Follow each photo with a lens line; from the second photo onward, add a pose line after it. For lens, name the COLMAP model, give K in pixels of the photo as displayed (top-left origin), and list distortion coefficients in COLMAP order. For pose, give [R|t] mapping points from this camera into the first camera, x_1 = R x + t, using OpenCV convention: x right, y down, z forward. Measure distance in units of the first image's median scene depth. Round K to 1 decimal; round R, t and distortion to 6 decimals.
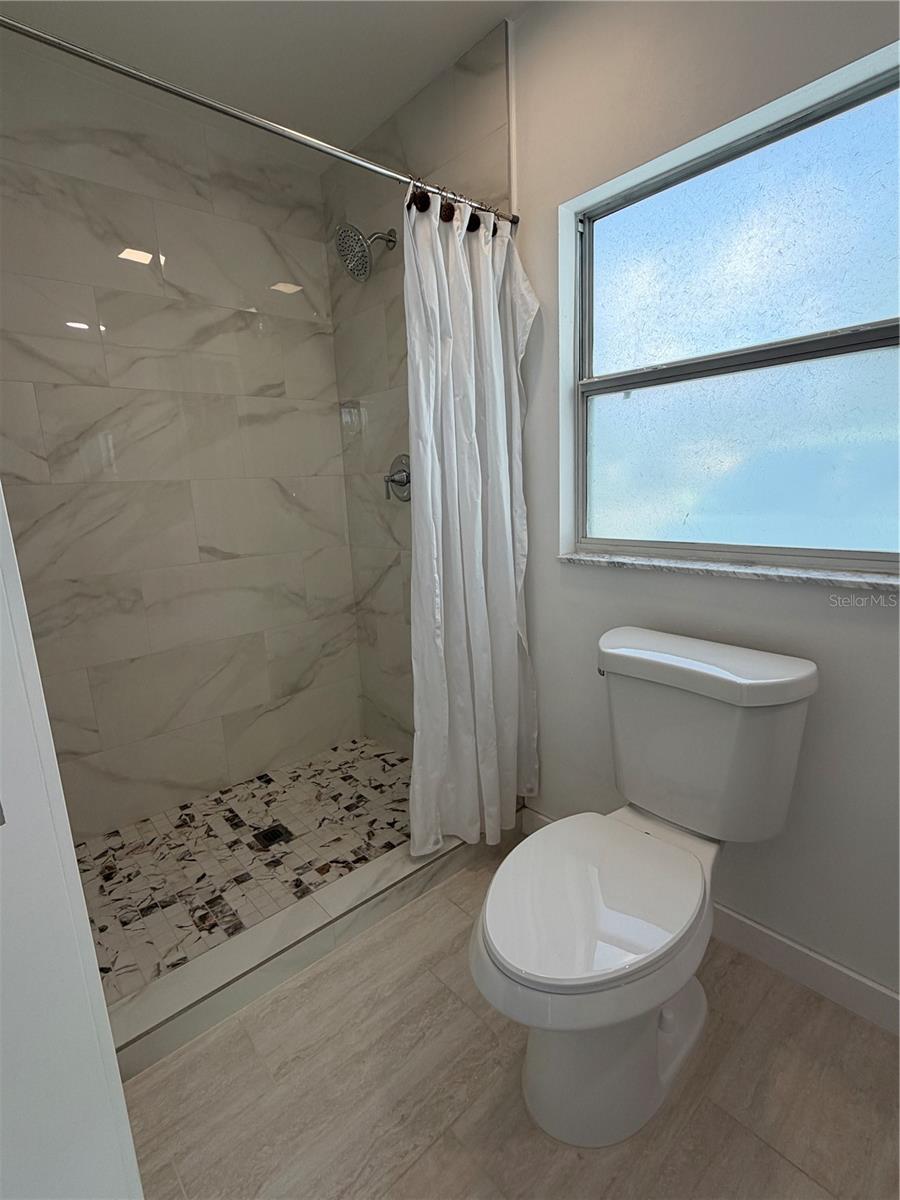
lens RADIAL K [[569.1, 0, 449.9], [0, 569.1, 592.5], [0, 0, 1]] dist [0.000593, 0.000276]
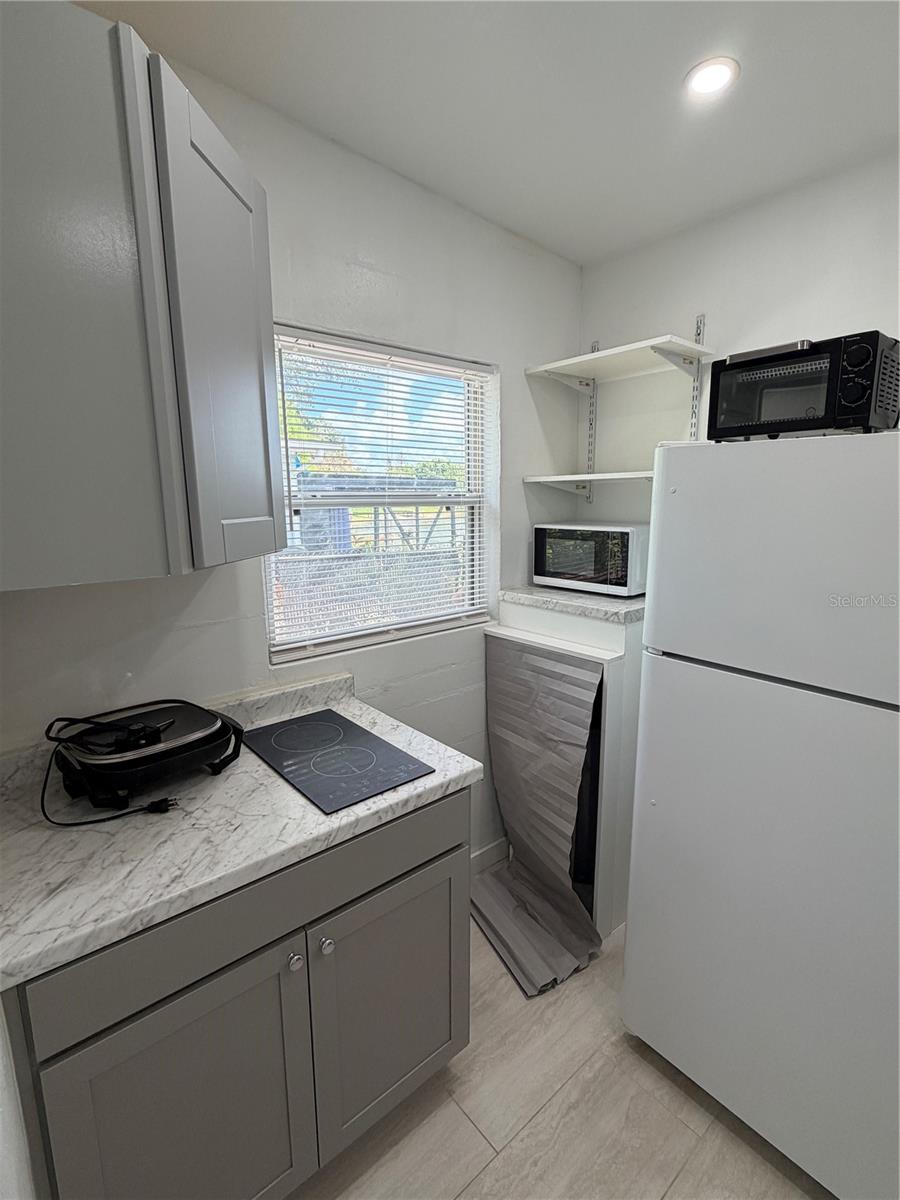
lens RADIAL K [[569.1, 0, 451.4], [0, 569.1, 595.5], [0, 0, 1]] dist [0.000593, 0.000276]
pose [[-0.998529, 0.048946, 0.023343, 0.013272], [0.054039, 0.934042, 0.353051, -0.938646], [-0.004523, 0.353793, -0.935313, 2.464821]]
